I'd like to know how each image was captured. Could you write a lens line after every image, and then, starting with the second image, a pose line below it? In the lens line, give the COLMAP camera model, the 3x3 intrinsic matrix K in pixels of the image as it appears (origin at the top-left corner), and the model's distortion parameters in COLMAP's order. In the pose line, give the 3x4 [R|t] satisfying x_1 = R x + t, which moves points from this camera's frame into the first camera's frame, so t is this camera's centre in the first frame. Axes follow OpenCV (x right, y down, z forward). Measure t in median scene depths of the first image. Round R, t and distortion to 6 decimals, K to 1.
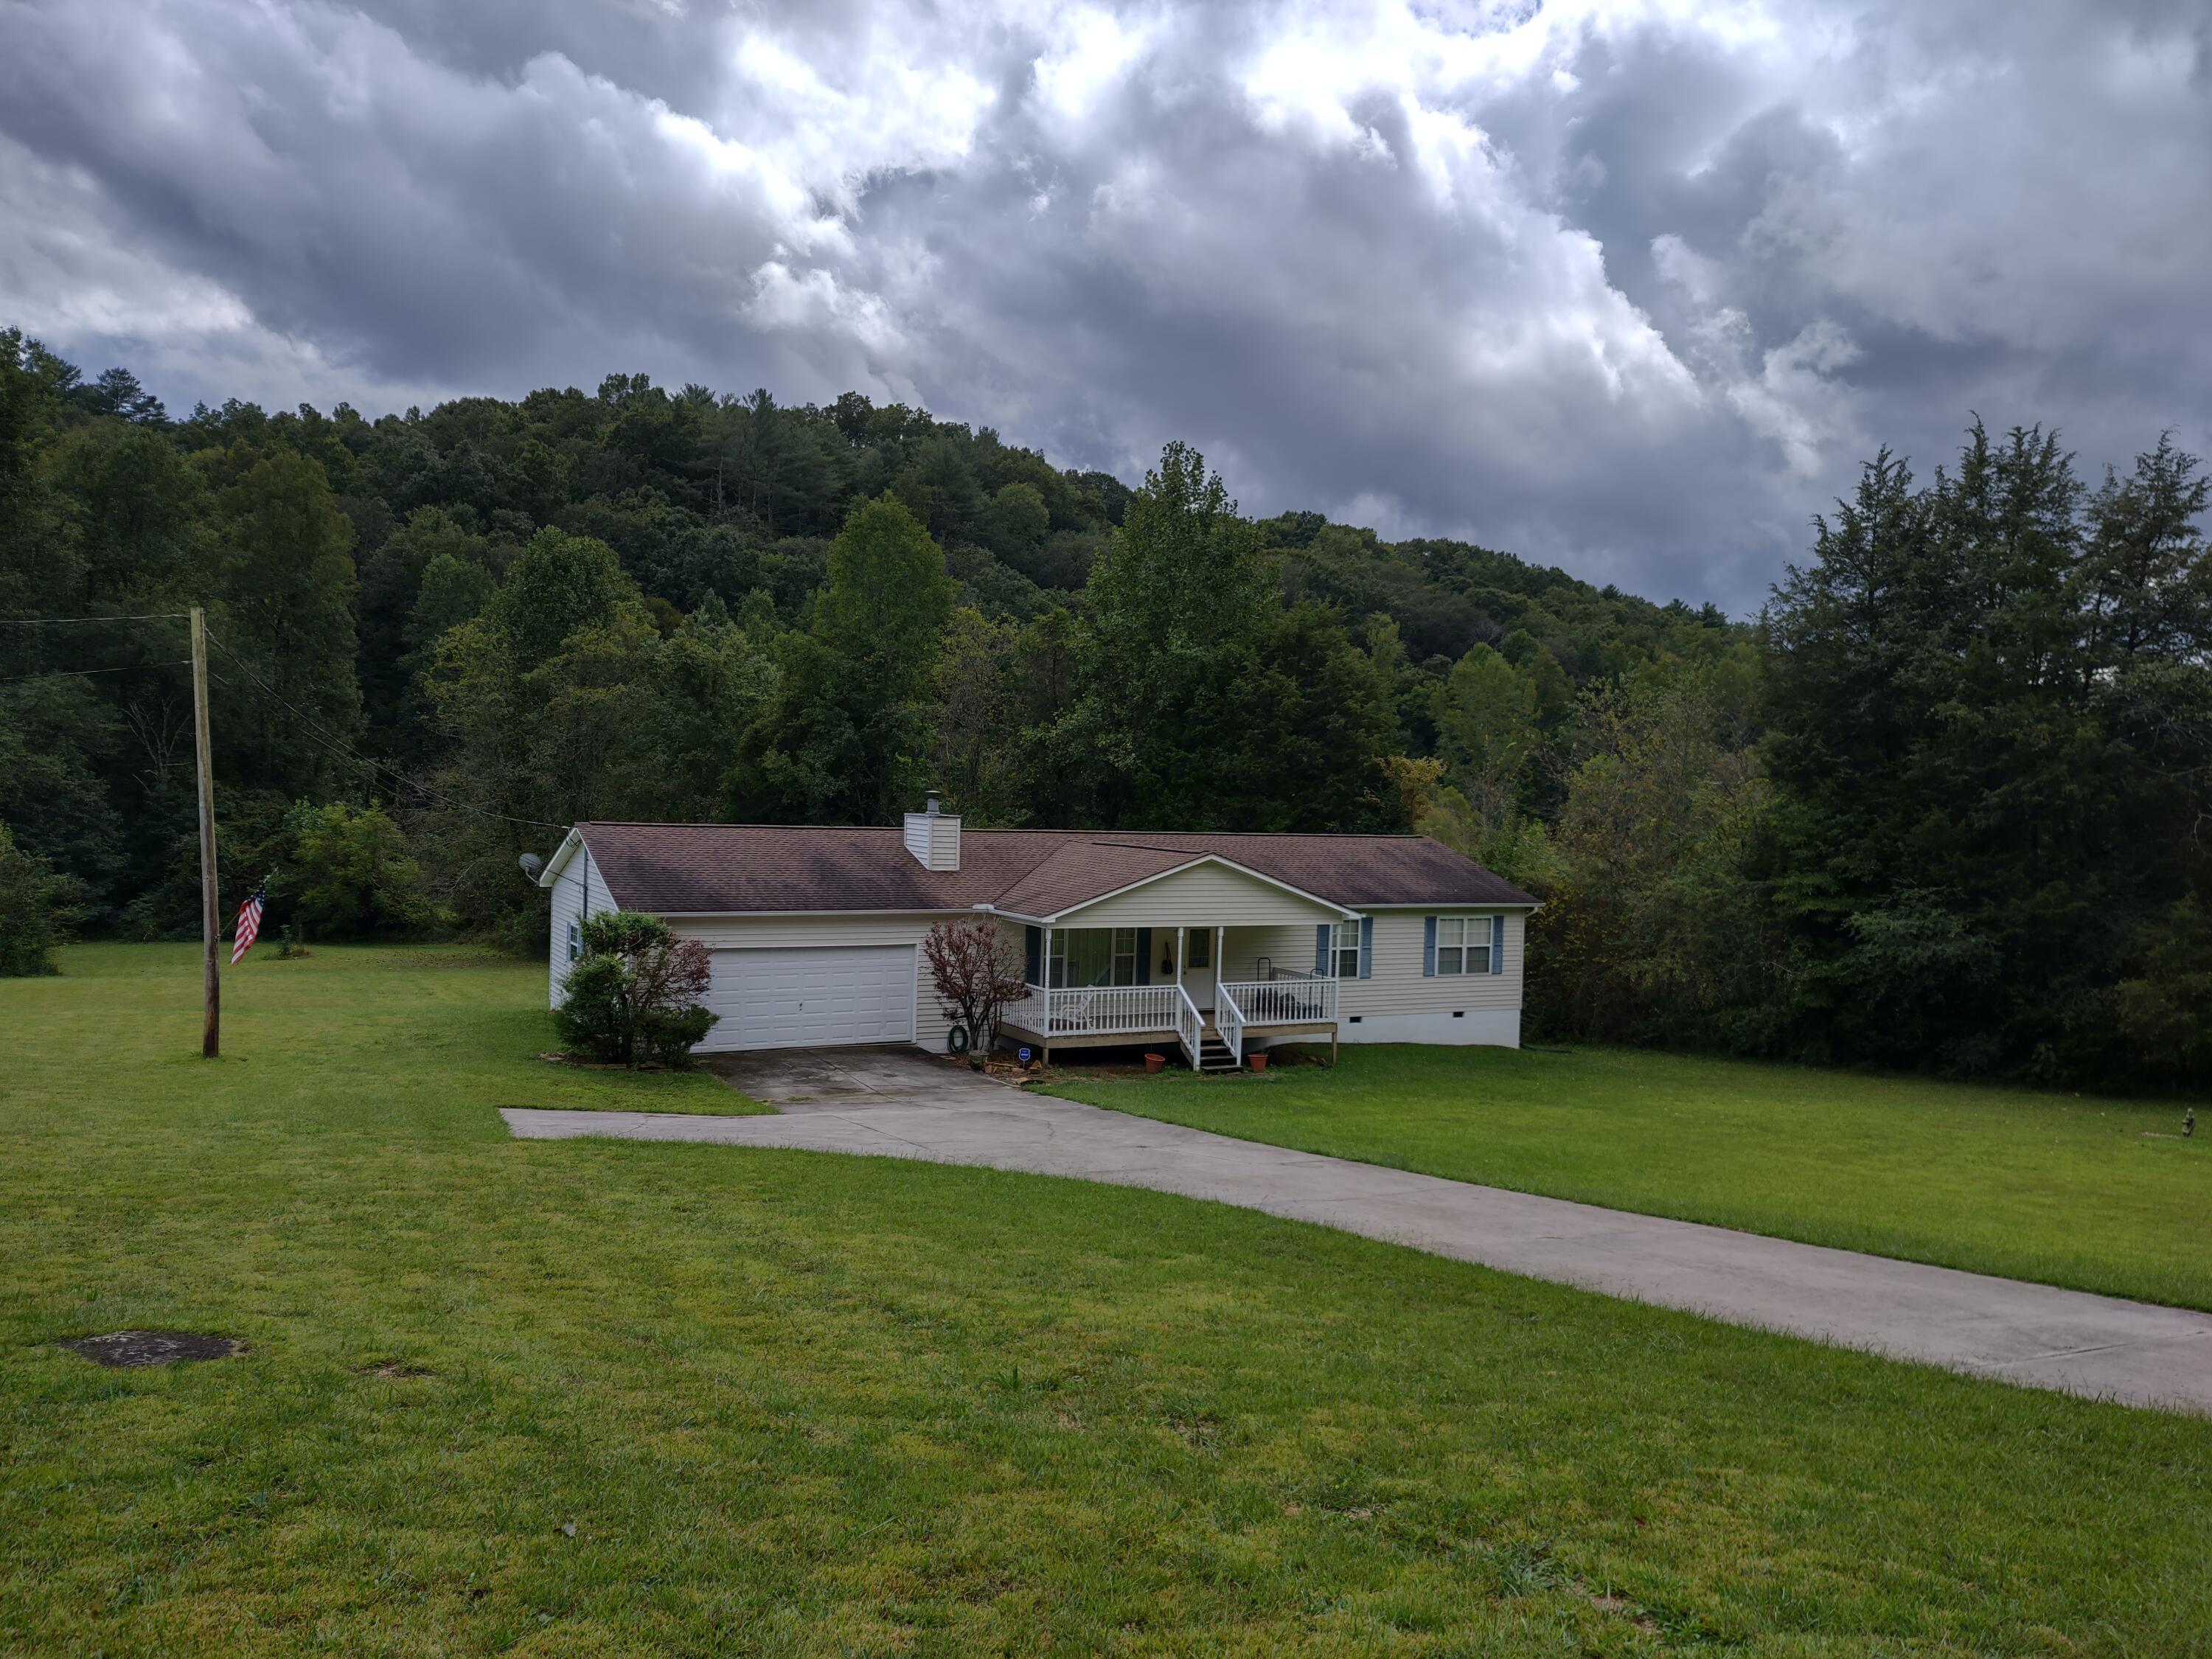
lens RADIAL K [[1557.5, 0, 1106.0], [0, 1557.5, 829.5], [0, 0, 1]] dist [0.004713, 0.000886]
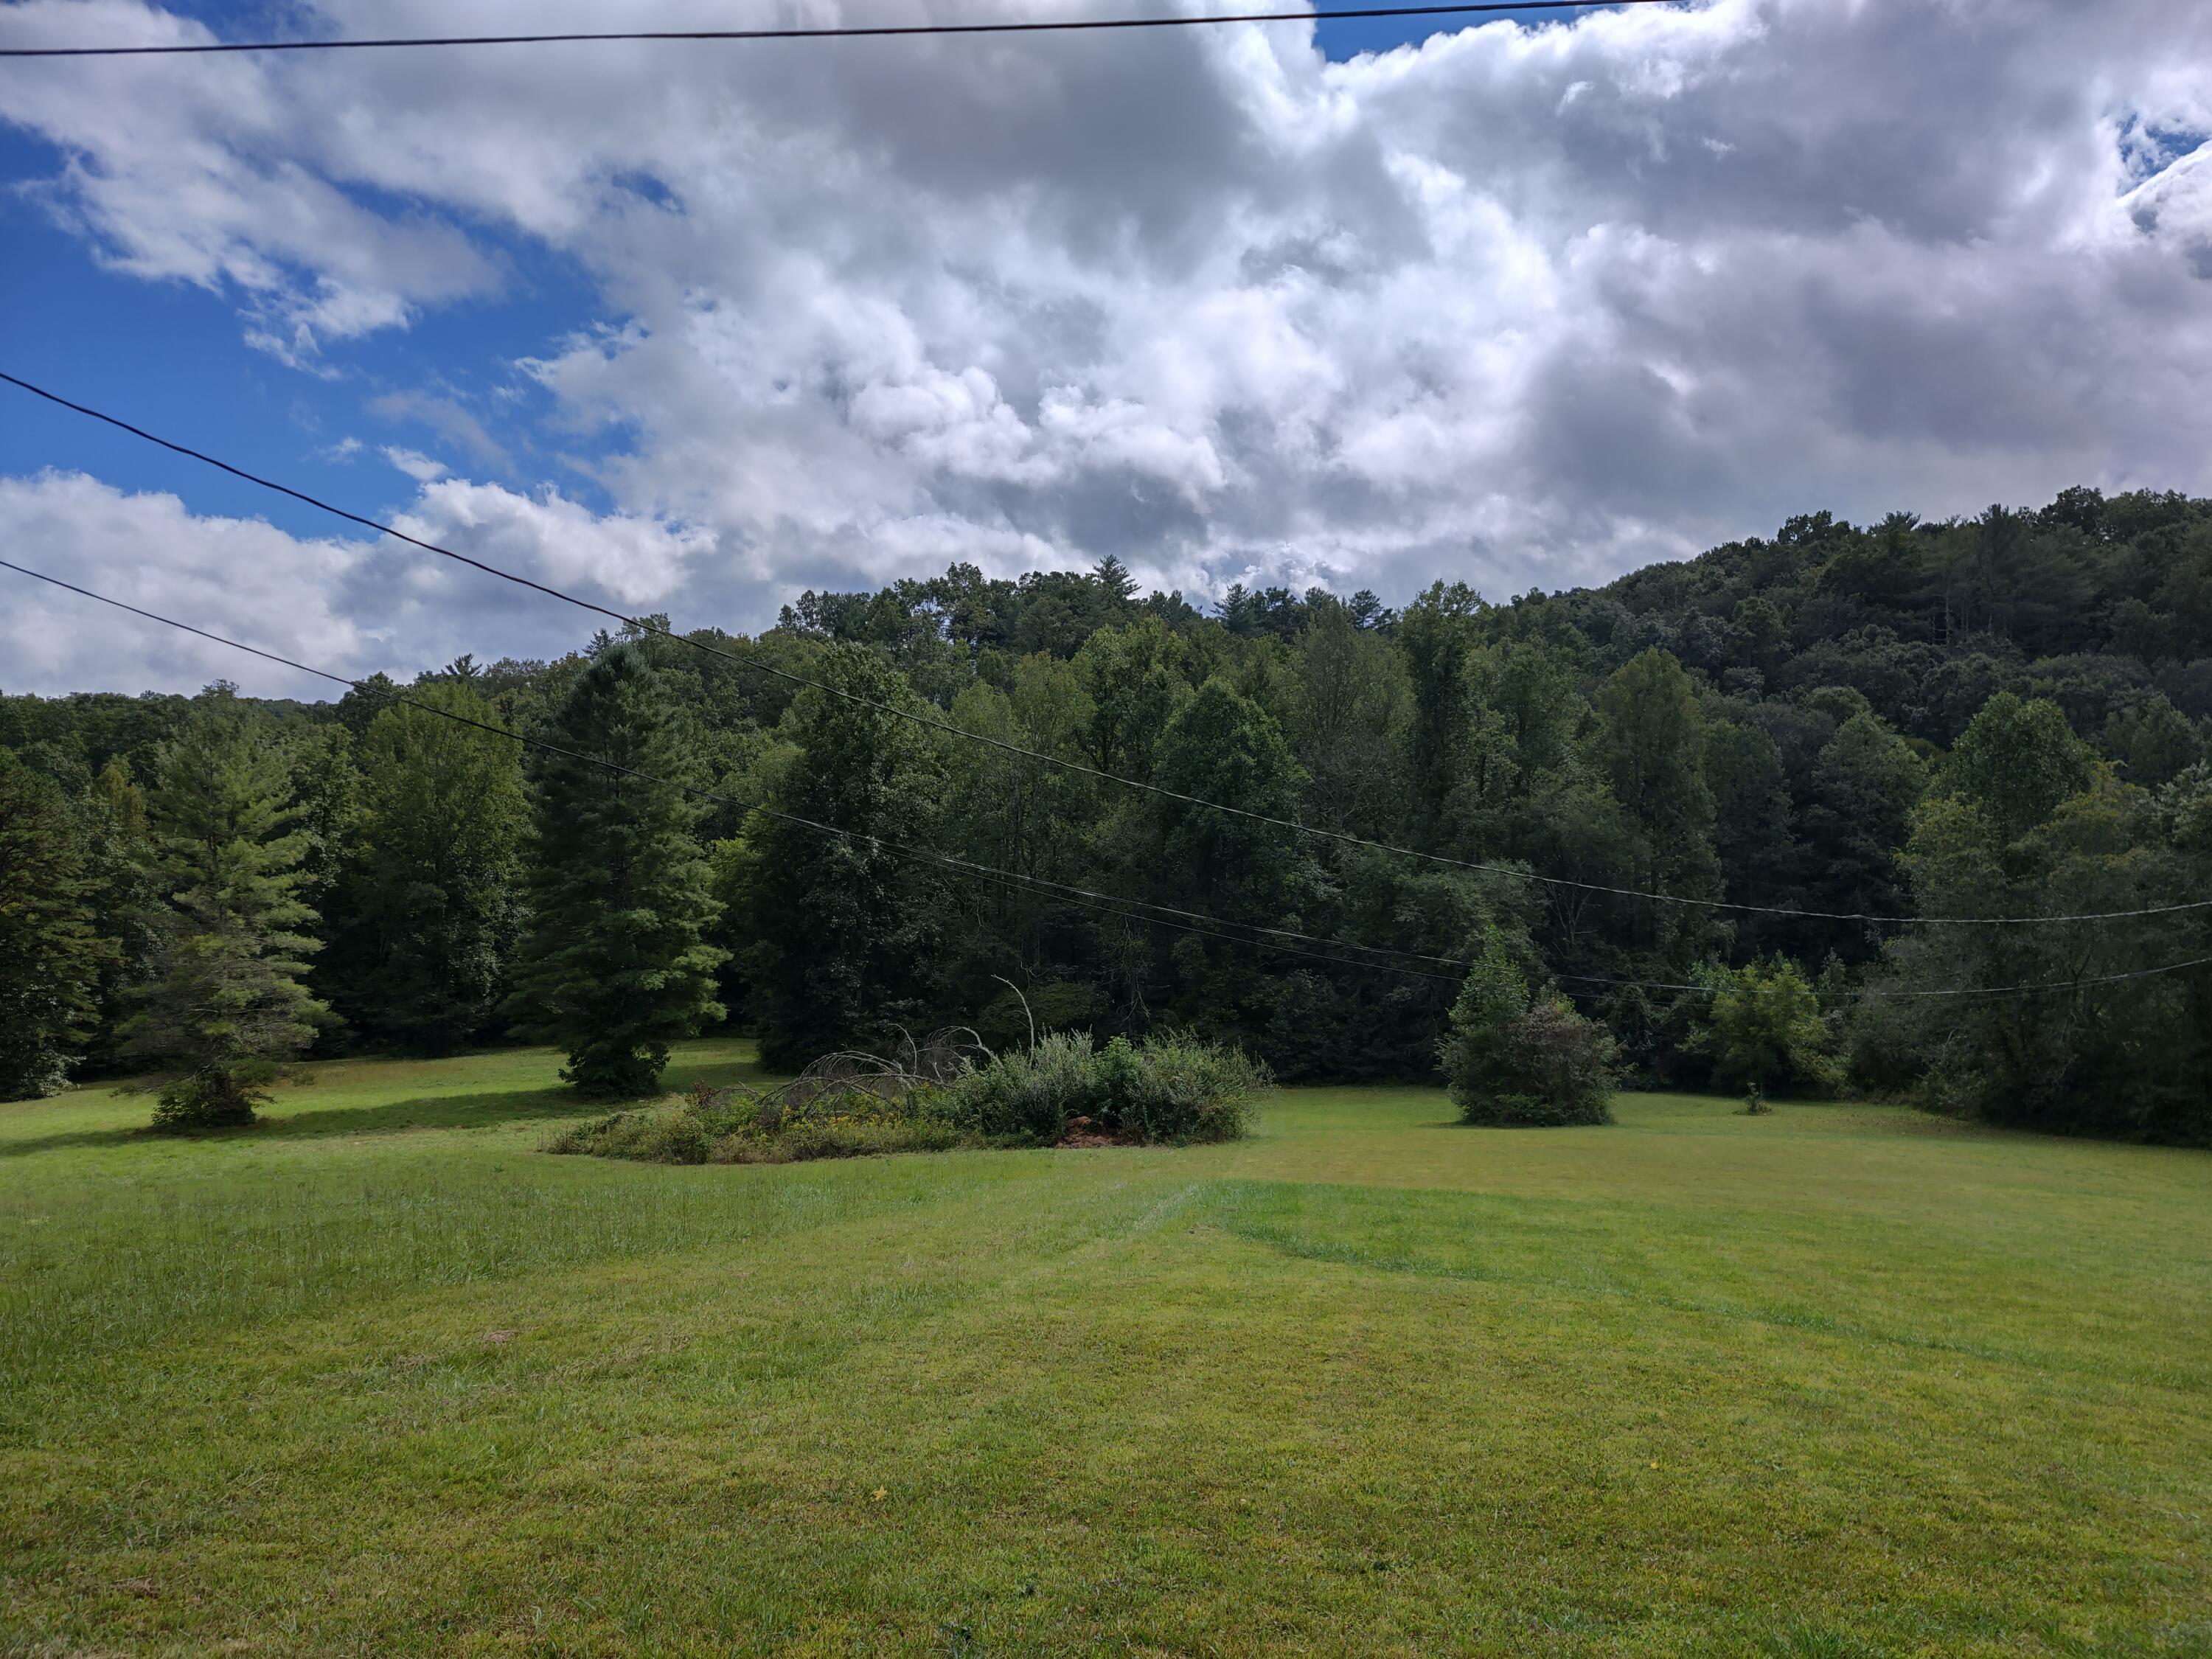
lens RADIAL K [[1557.5, 0, 1106.0], [0, 1557.5, 829.5], [0, 0, 1]] dist [0.004713, 0.000886]
pose [[0.781261, -0.061853, -0.621132, -0.073007], [0.006896, 0.995873, -0.090496, -0.007561], [0.624166, 0.066418, 0.778464, -0.054652]]
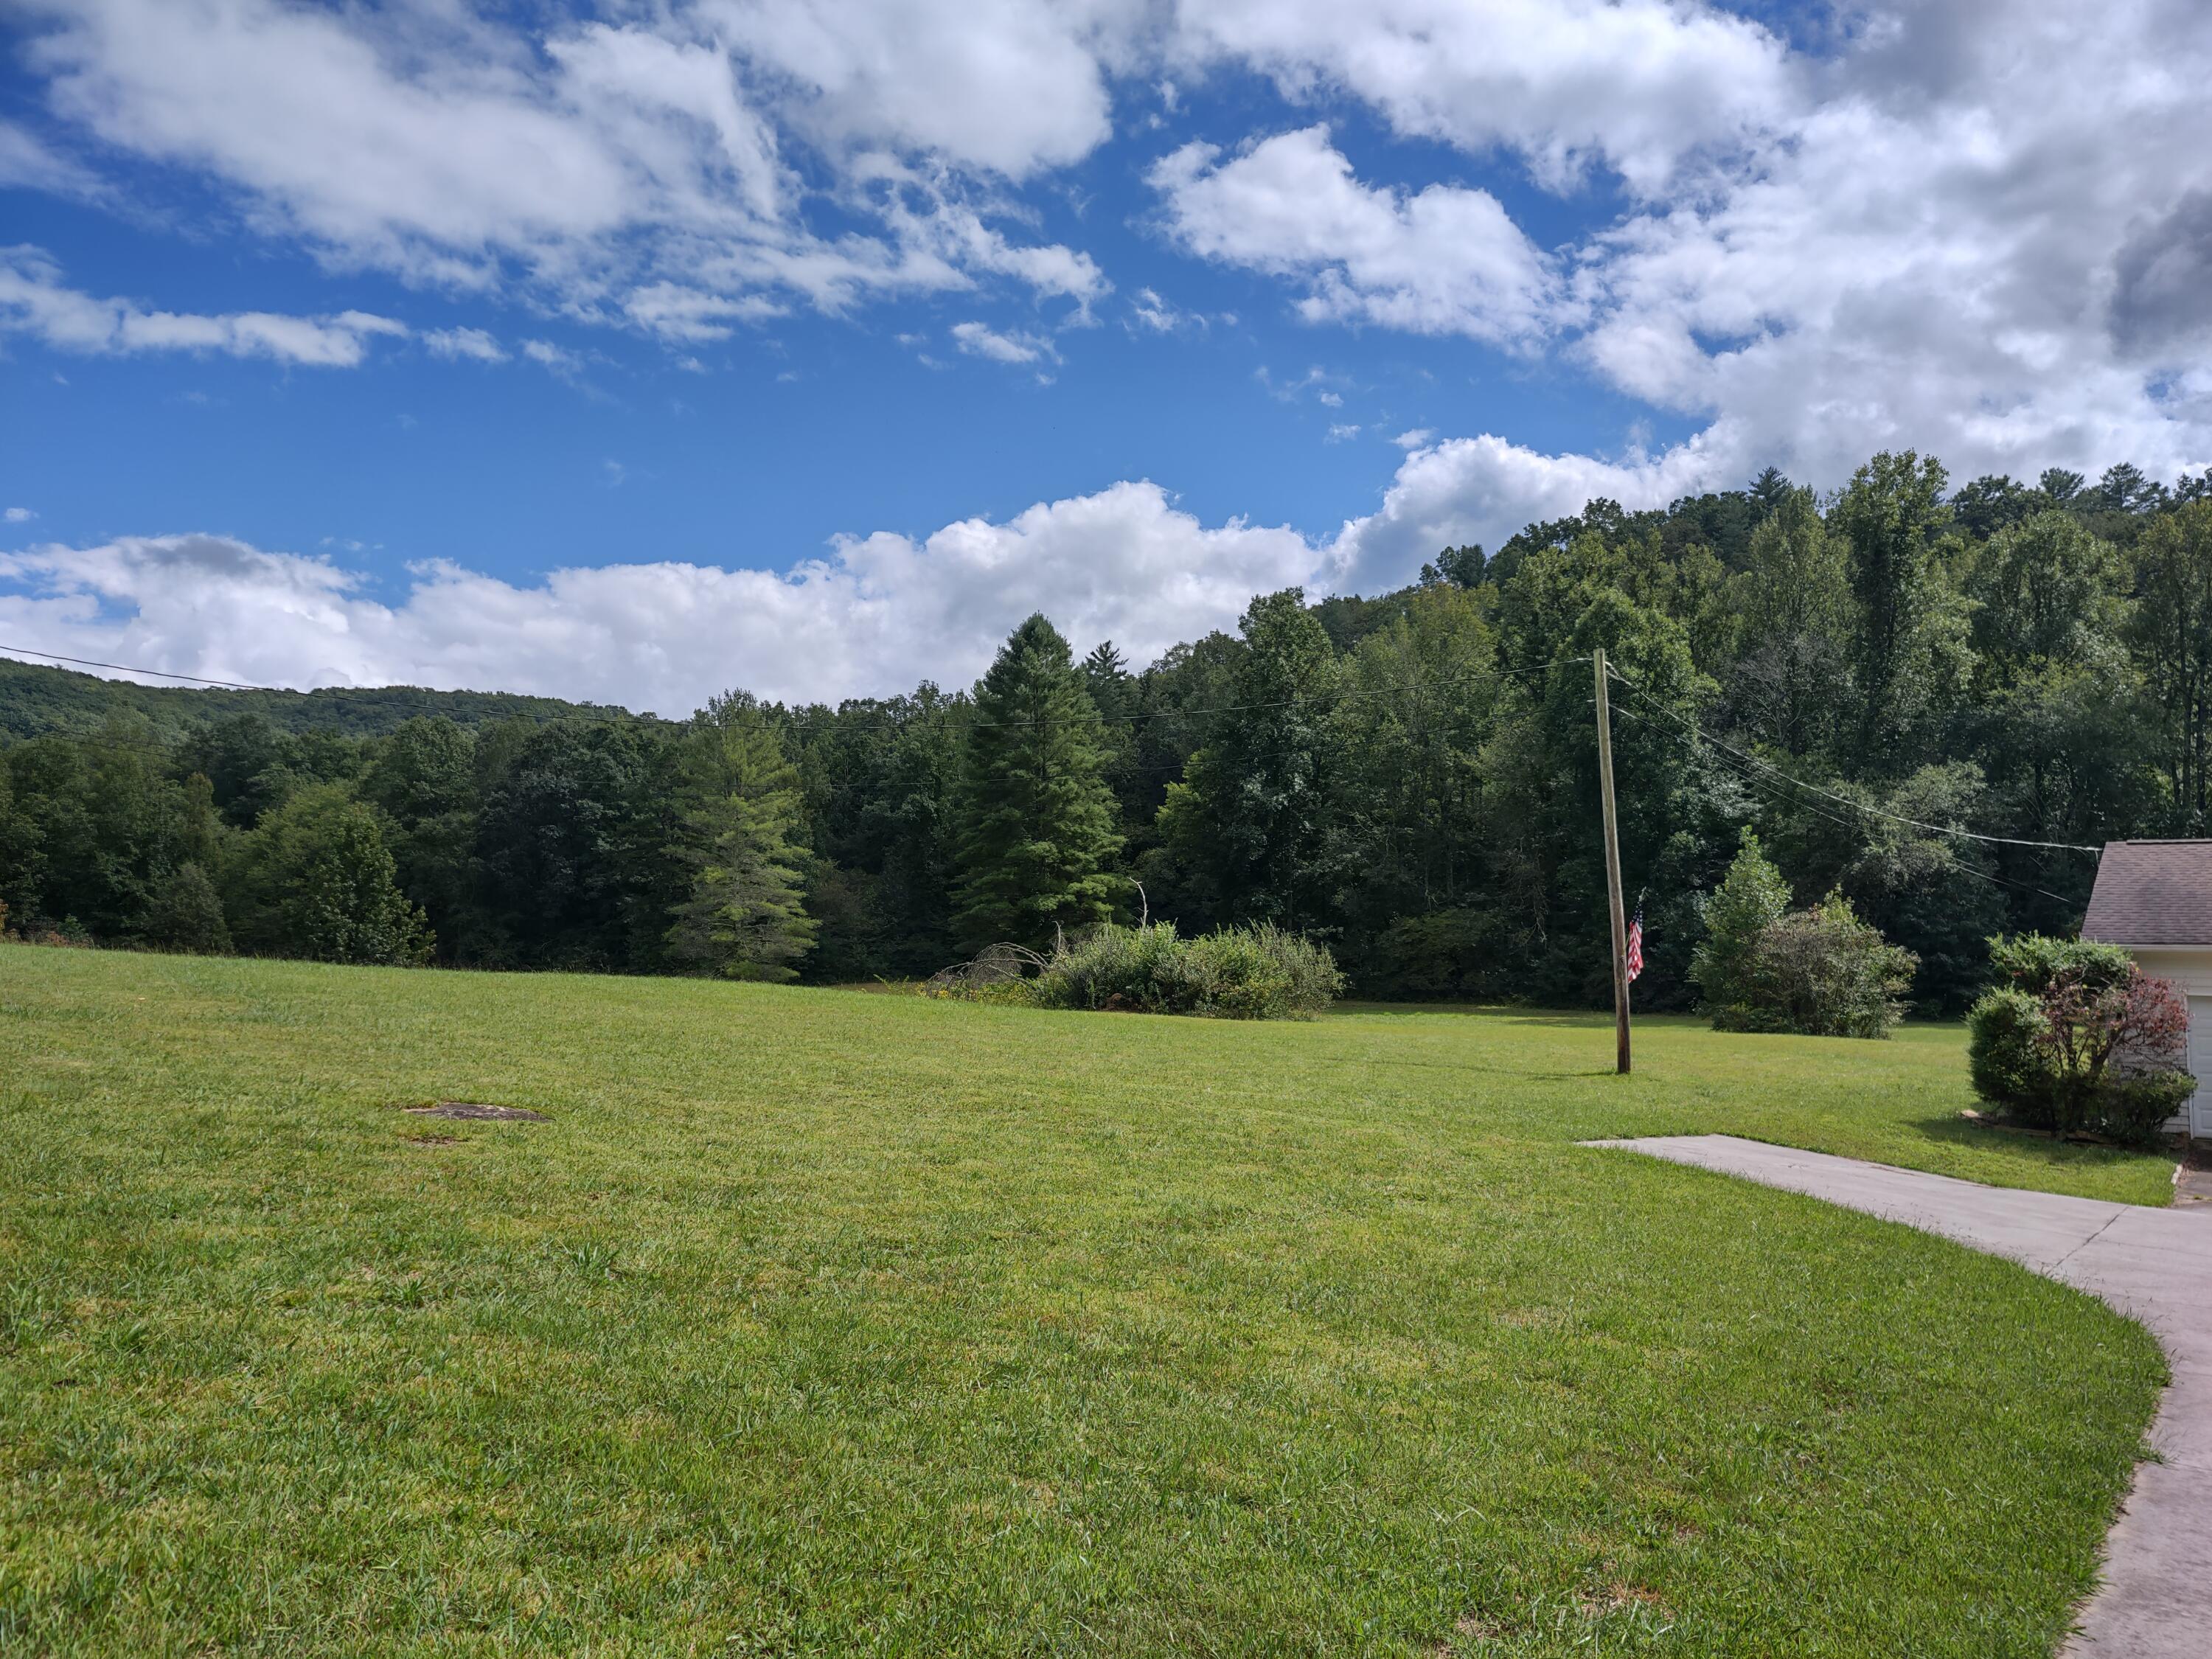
lens RADIAL K [[1557.5, 0, 1106.0], [0, 1557.5, 829.5], [0, 0, 1]] dist [0.004713, 0.000886]
pose [[0.372166, -0.069153, -0.925587, 0.043301], [0.004835, 0.997352, -0.072571, 0.008601], [0.928154, 0.022533, 0.371514, 0.044627]]
